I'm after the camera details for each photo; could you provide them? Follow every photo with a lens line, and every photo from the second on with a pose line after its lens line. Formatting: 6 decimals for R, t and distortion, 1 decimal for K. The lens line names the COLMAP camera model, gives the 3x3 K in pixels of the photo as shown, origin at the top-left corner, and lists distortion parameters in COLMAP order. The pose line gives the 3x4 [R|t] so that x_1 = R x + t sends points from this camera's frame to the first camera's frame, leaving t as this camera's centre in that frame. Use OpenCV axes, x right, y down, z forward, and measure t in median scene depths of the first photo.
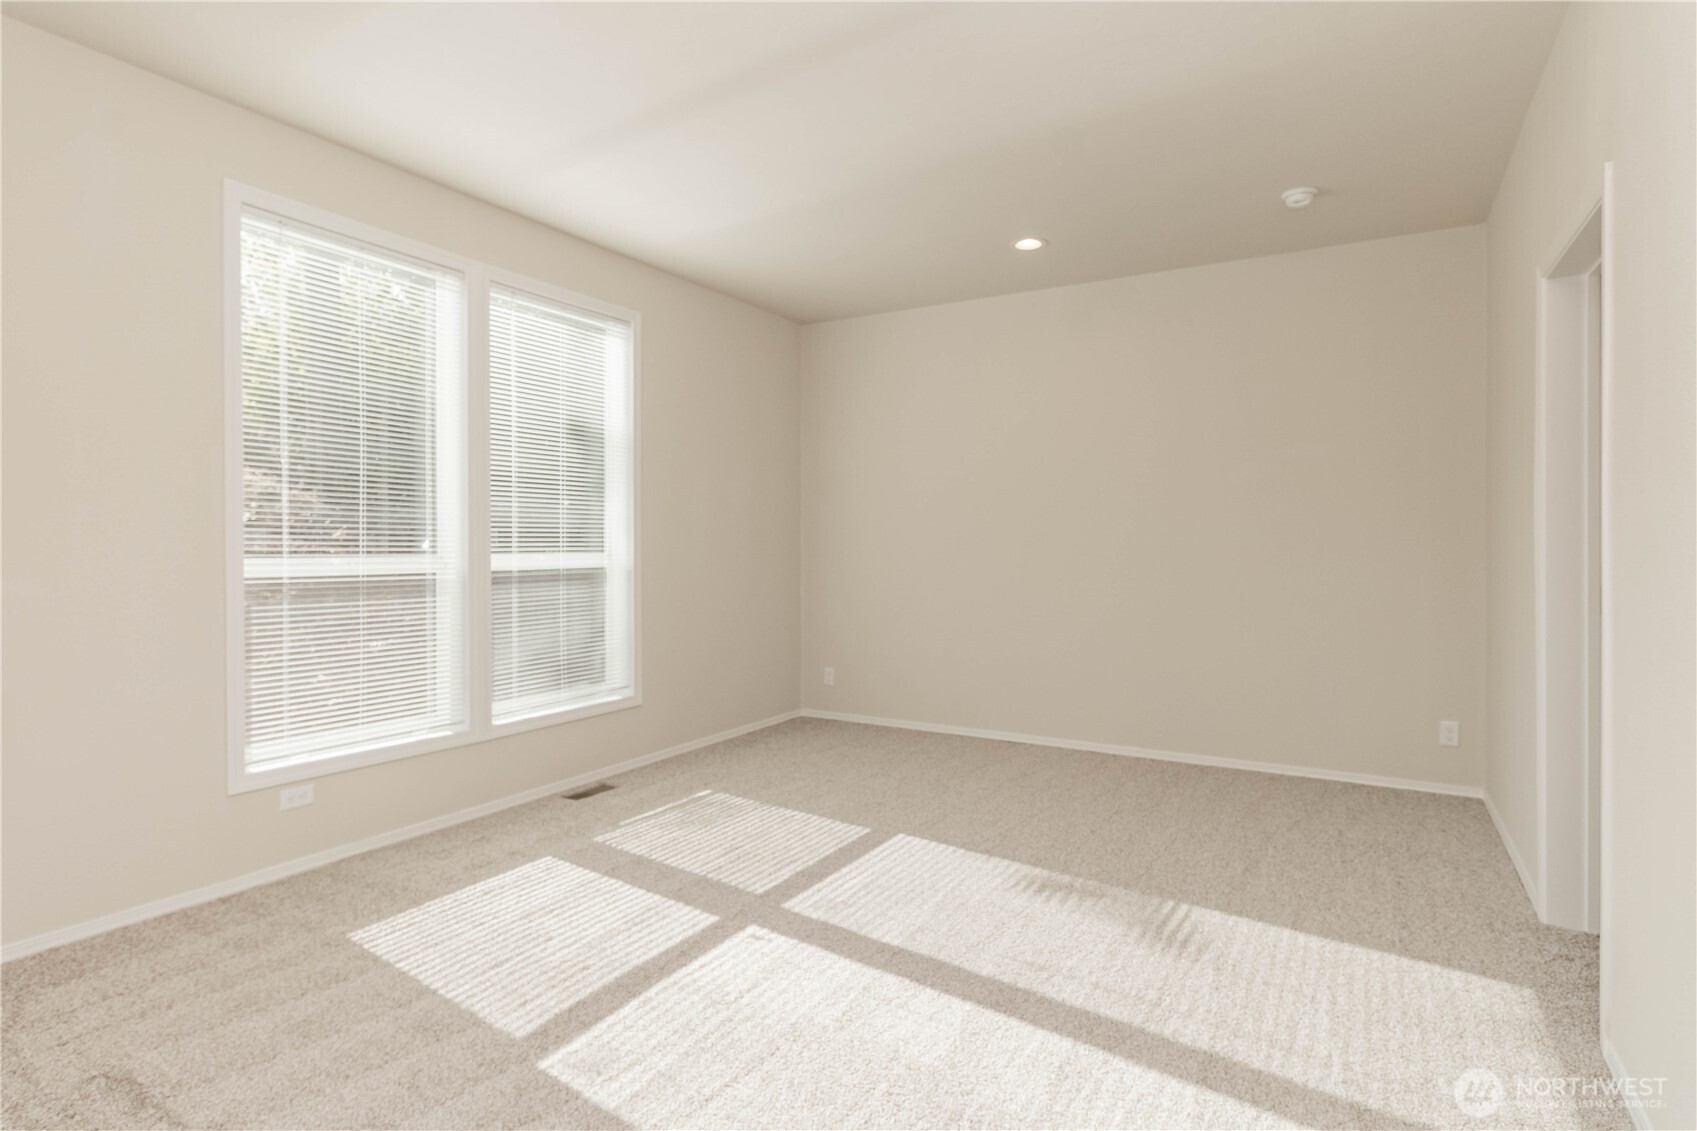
lens RADIAL K [[870.0, 0, 881.5], [0, 870.0, 535.9], [0, 0, 1]] dist [0.024113, -0.000211]
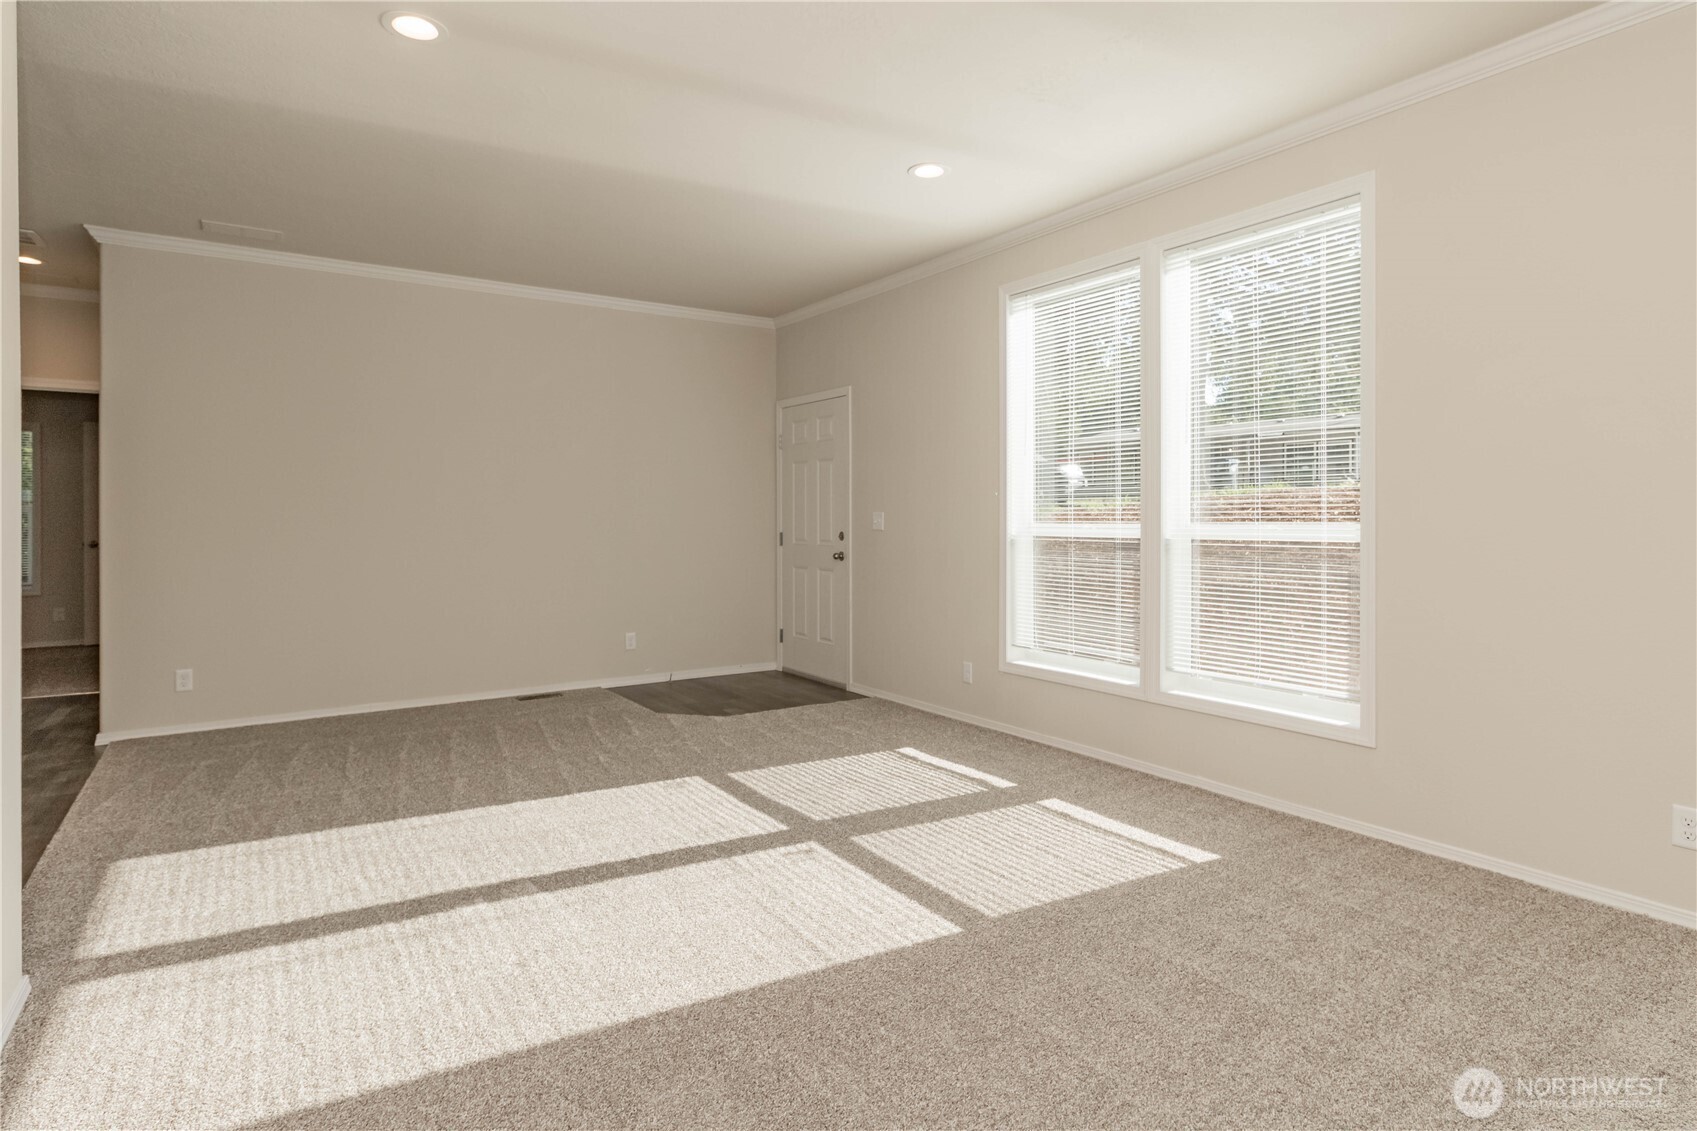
lens RADIAL K [[867.4, 0, 841.8], [0, 867.4, 515.9], [0, 0, 1]] dist [0.001112, 0.000203]
pose [[-0.445301, 0.006791, -0.895355, 0.686634], [0.016329, 0.999867, -0.000538, 0.008723], [0.895232, -0.014860, -0.445353, 1.233008]]
